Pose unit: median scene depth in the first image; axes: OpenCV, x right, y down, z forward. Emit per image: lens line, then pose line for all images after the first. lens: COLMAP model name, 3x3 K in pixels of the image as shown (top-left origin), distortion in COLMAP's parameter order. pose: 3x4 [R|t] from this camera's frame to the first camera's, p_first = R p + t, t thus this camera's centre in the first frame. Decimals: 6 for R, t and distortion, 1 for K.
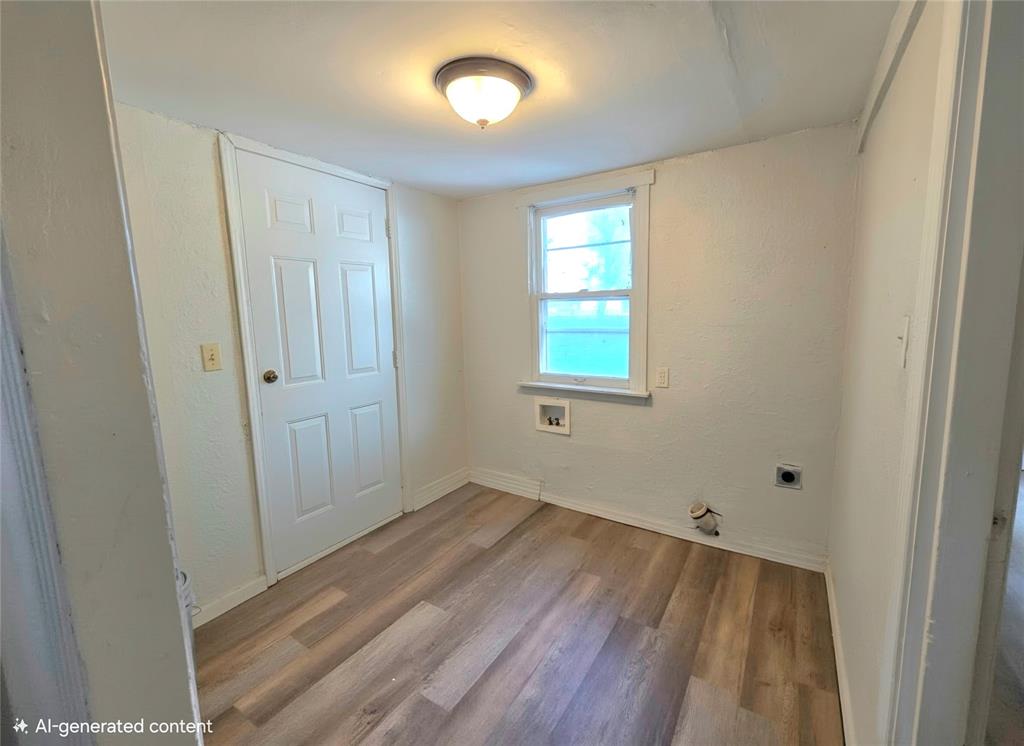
lens RADIAL K [[419.5, 0, 519.7], [0, 419.5, 375.1], [0, 0, 1]] dist [-0.014435, -0.000142]
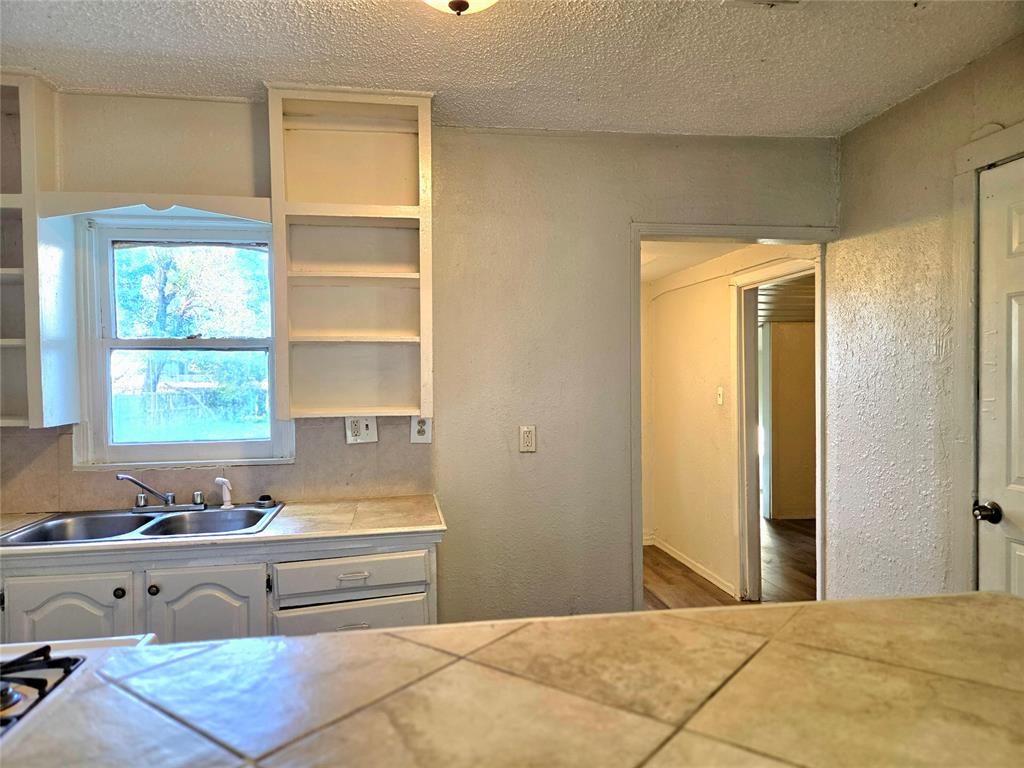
lens RADIAL K [[693.0, 0, 513.2], [0, 693.0, 391.3], [0, 0, 1]] dist [0.063447, -0.058116]
pose [[0.743477, -0.000761, 0.668761, -1.445460], [0.081485, 0.992652, -0.089460, 0.076596], [-0.663779, 0.121005, 0.738075, -0.693410]]
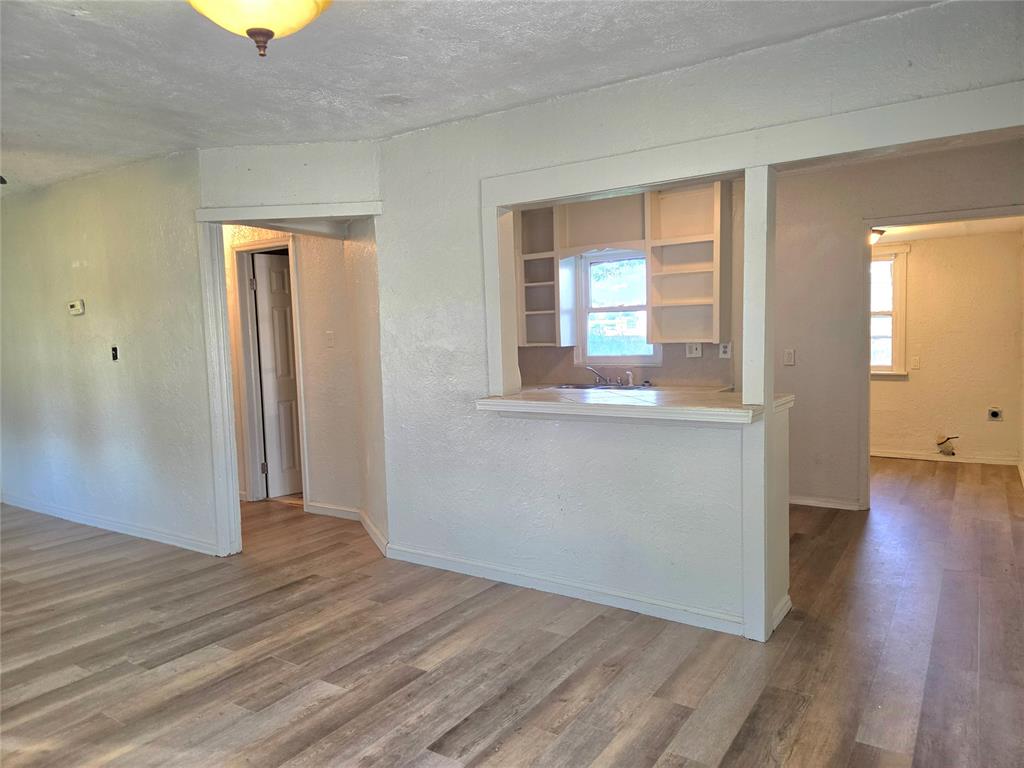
lens RADIAL K [[693.0, 0, 513.5], [0, 693.0, 383.0], [0, 0, 1]] dist [0.063447, -0.058116]
pose [[0.999847, -0.003573, -0.017128, -1.389507], [0.002578, 0.998329, -0.057732, 0.275886], [0.017306, 0.057679, 0.998185, -2.094105]]
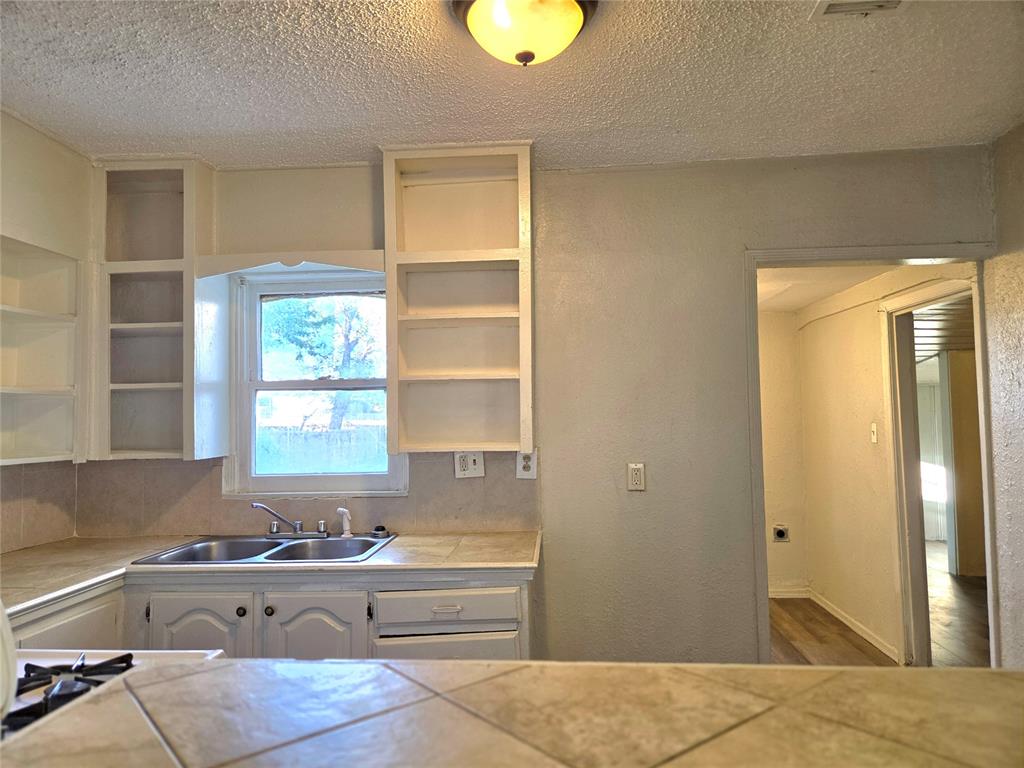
lens RADIAL K [[693.0, 0, 511.9], [0, 693.0, 381.1], [0, 0, 1]] dist [0.063447, -0.058116]
pose [[0.879234, 0.031286, 0.475361, -1.351291], [0.058745, 0.983105, -0.173359, 0.086822], [-0.472753, 0.180348, 0.862542, -0.759742]]
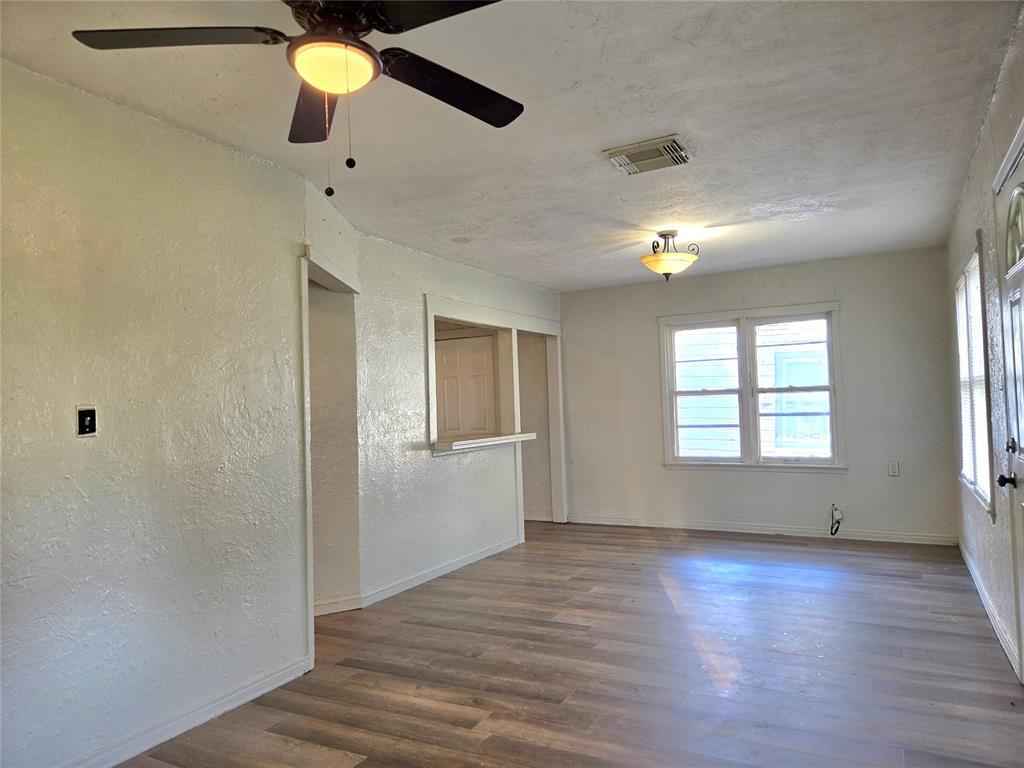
lens RADIAL K [[693.0, 0, 514.4], [0, 693.0, 385.3], [0, 0, 1]] dist [0.063447, -0.058116]
pose [[-0.075251, 0.058092, 0.995471, -3.948366], [0.171734, 0.984140, -0.044449, 0.165833], [-0.982265, 0.167611, -0.084034, -0.490530]]
